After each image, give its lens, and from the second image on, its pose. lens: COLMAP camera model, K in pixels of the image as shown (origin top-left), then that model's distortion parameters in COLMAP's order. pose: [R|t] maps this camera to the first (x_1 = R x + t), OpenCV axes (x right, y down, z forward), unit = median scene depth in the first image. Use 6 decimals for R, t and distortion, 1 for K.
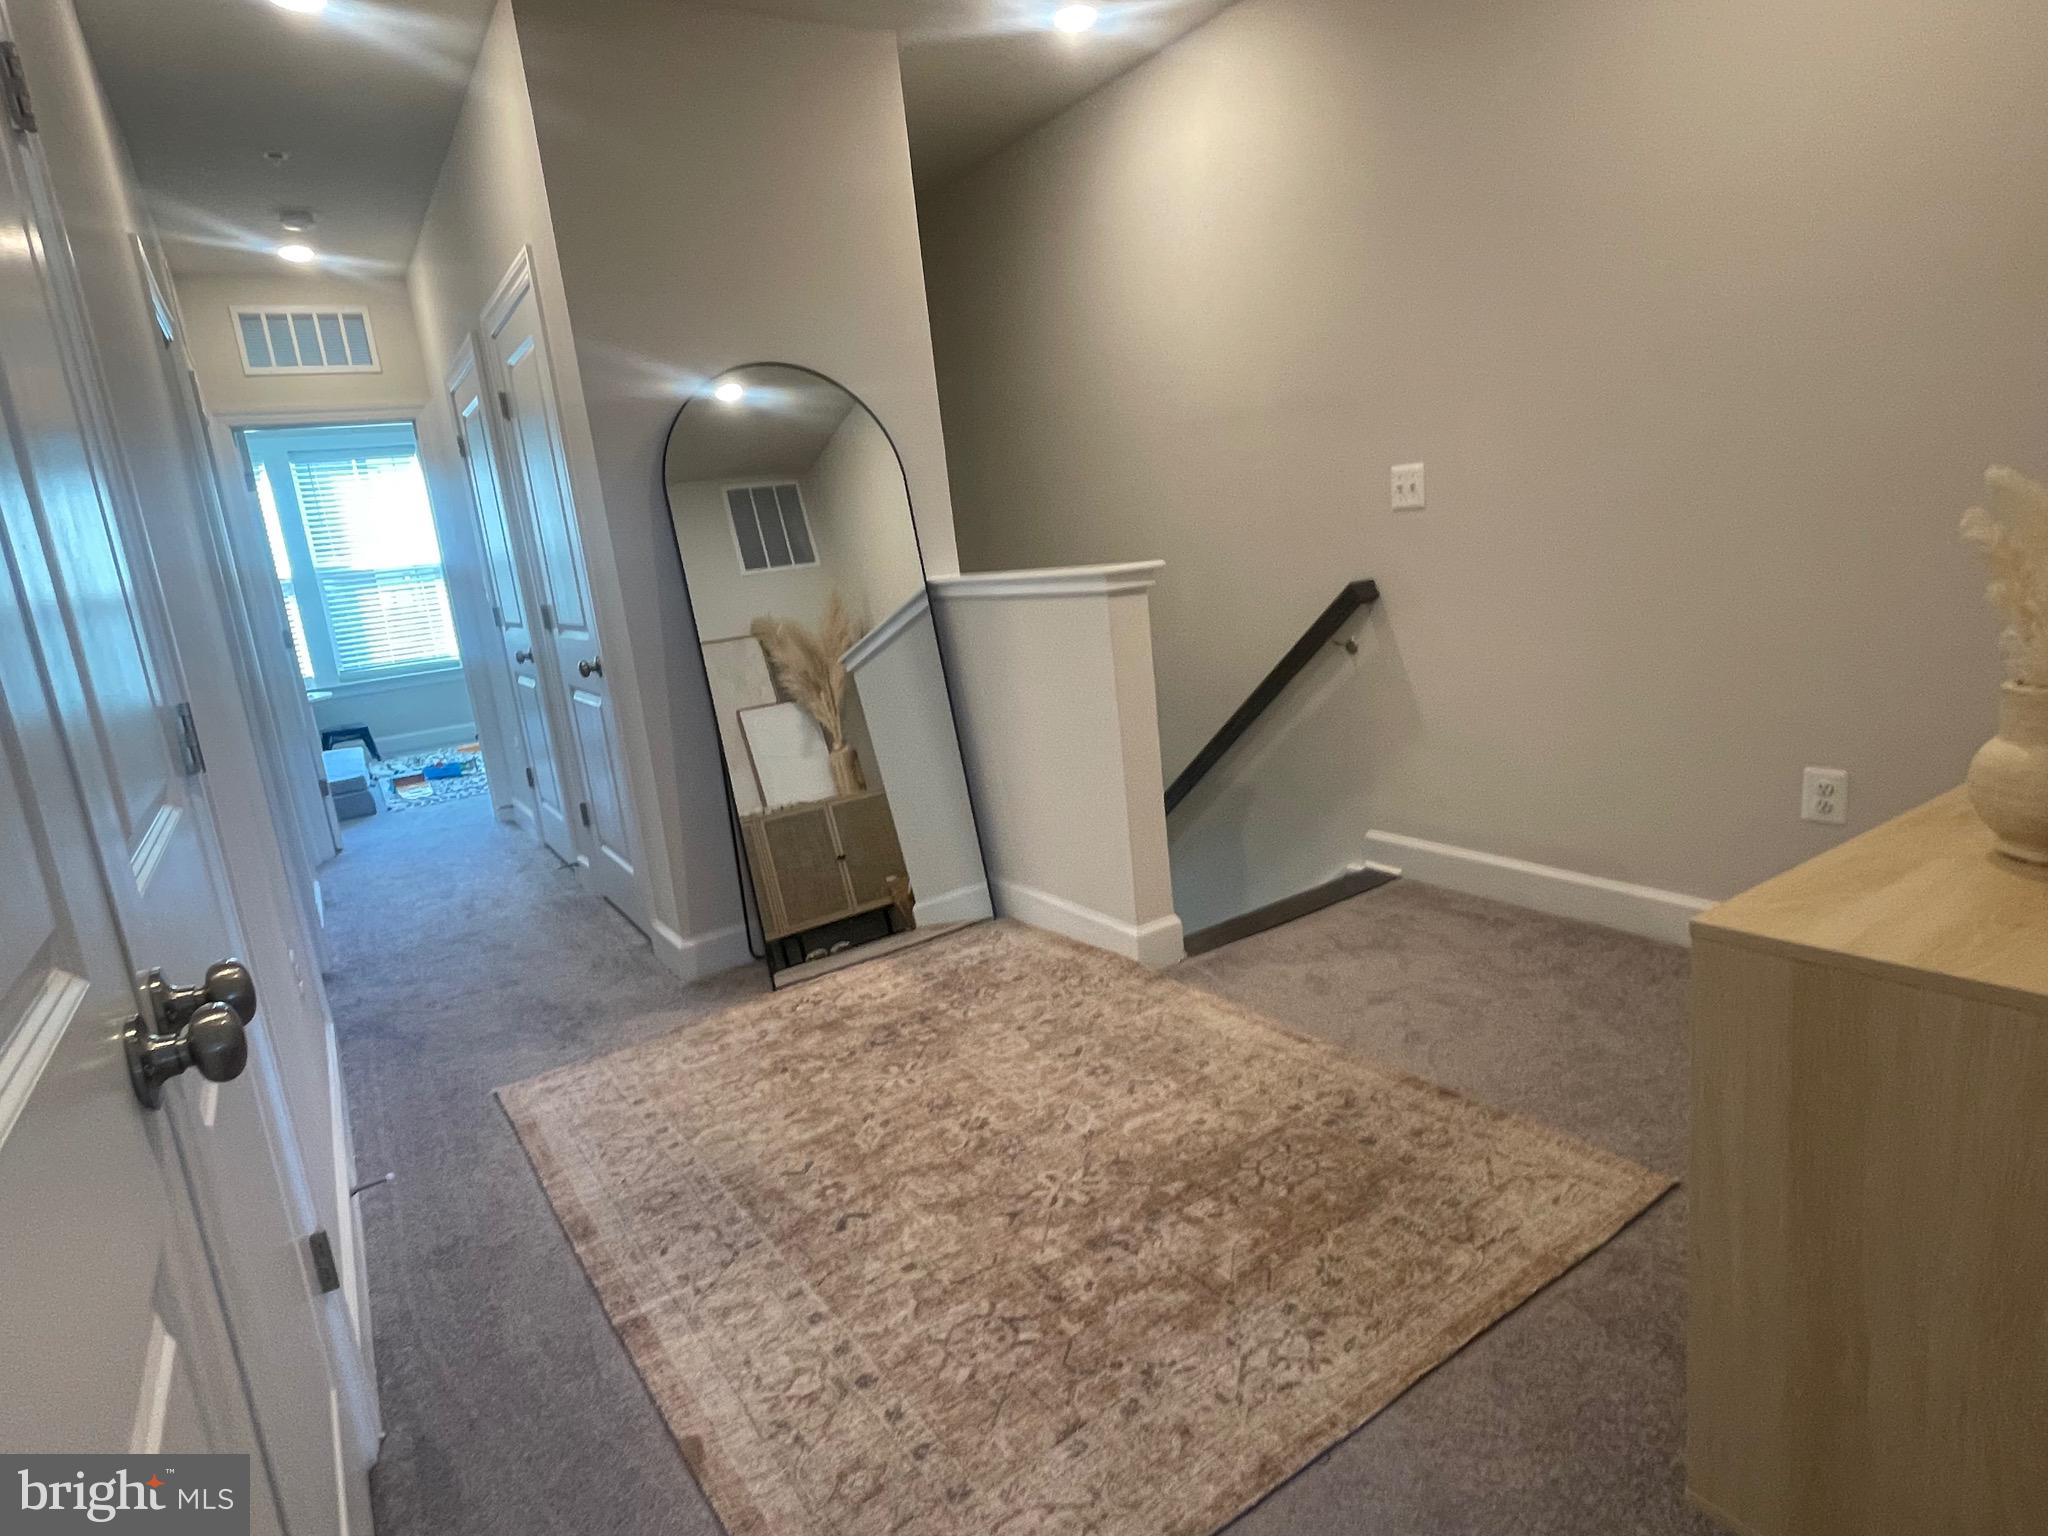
lens RADIAL K [[1136.2, 0, 1019.9], [0, 1136.2, 766.0], [0, 0, 1]] dist [0.005564, -0.008190]
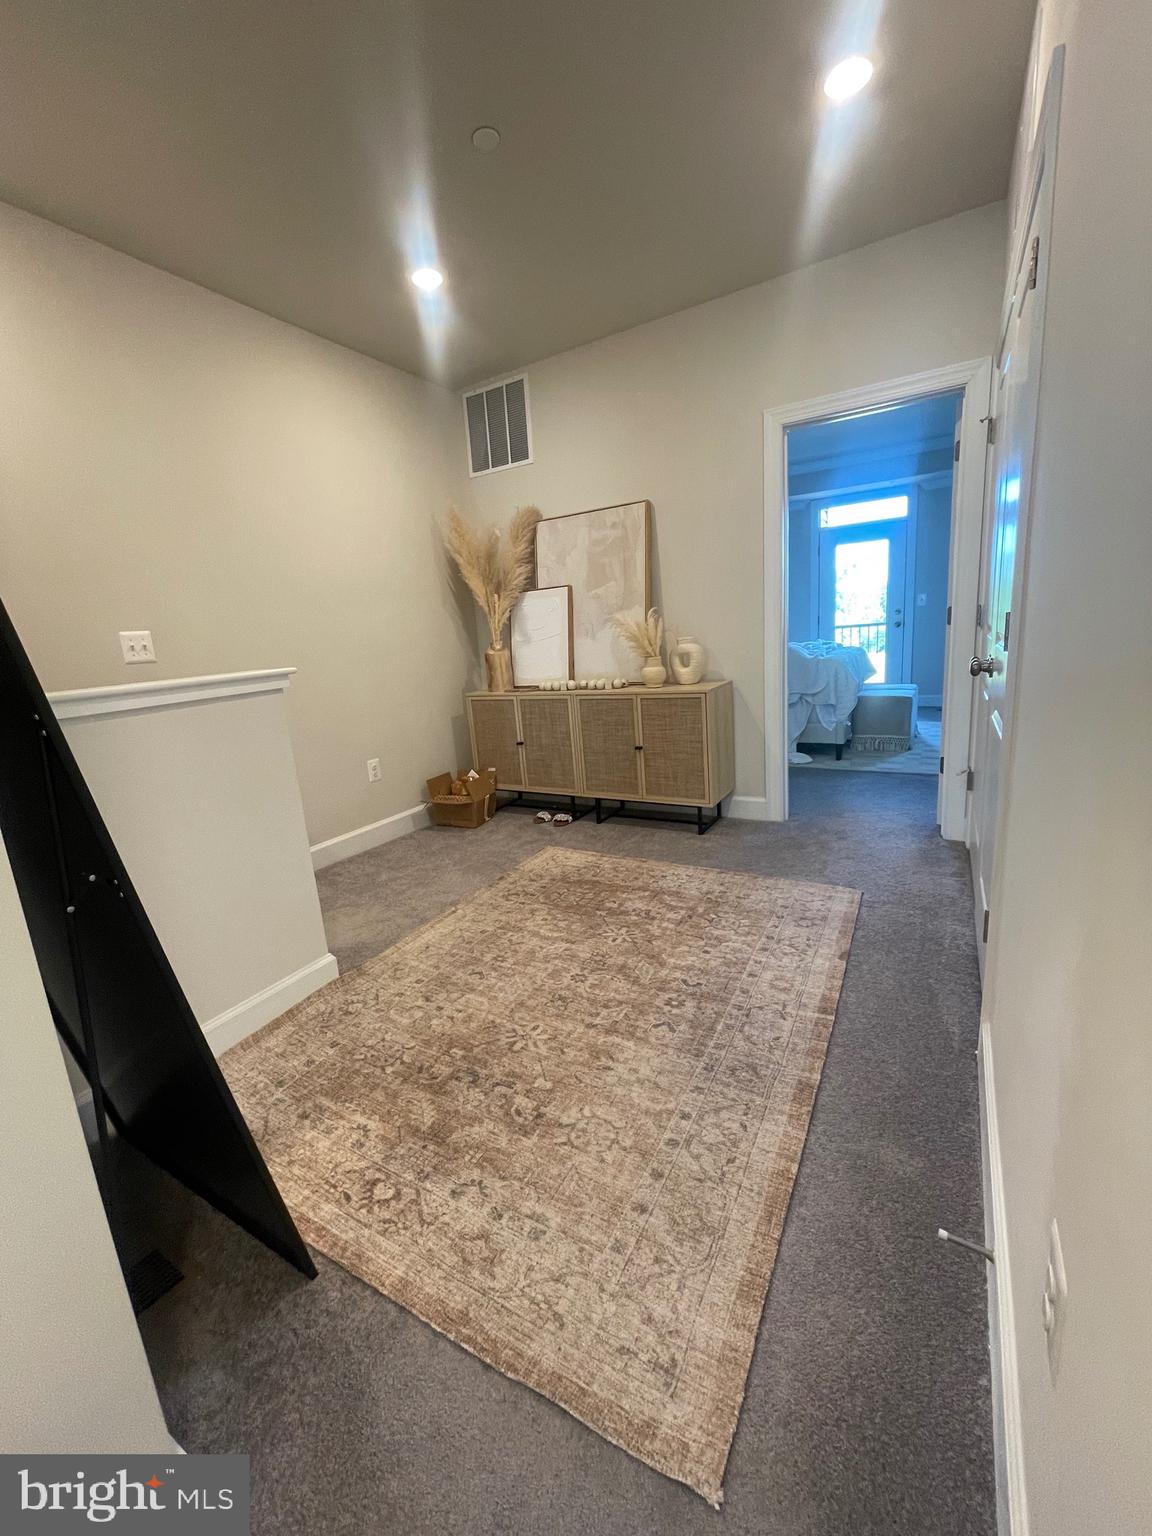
lens RADIAL K [[620.7, 0, 564.3], [0, 620.7, 768.5], [0, 0, 1]] dist [-0.000320, 0.000987]
pose [[-0.426340, -0.059119, 0.902629, -0.846589], [0.303053, 0.930859, 0.204110, -0.151872], [-0.852287, 0.360564, -0.378946, 1.313547]]
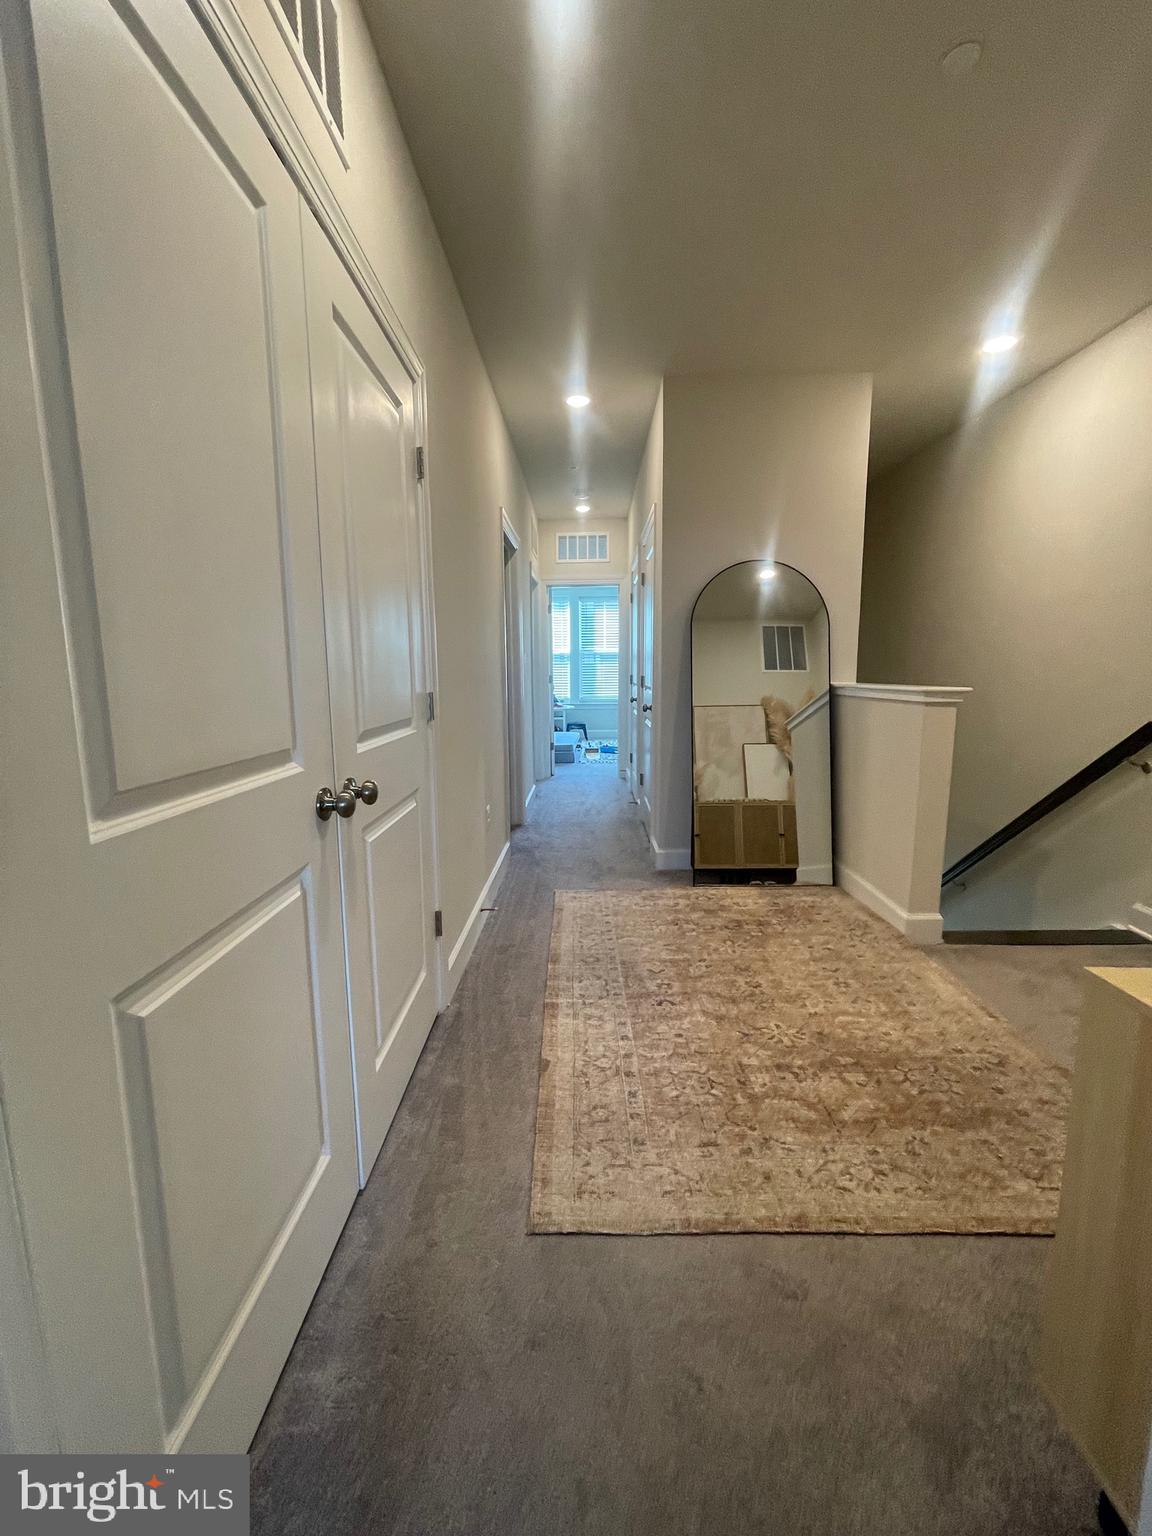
lens RADIAL K [[620.7, 0, 571.4], [0, 620.7, 761.7], [0, 0, 1]] dist [-0.000320, 0.000987]
pose [[0.822578, 0.182915, -0.538430, 0.197572], [-0.194289, 0.980276, 0.036198, -0.007778], [0.534431, 0.074836, 0.841893, -0.001327]]
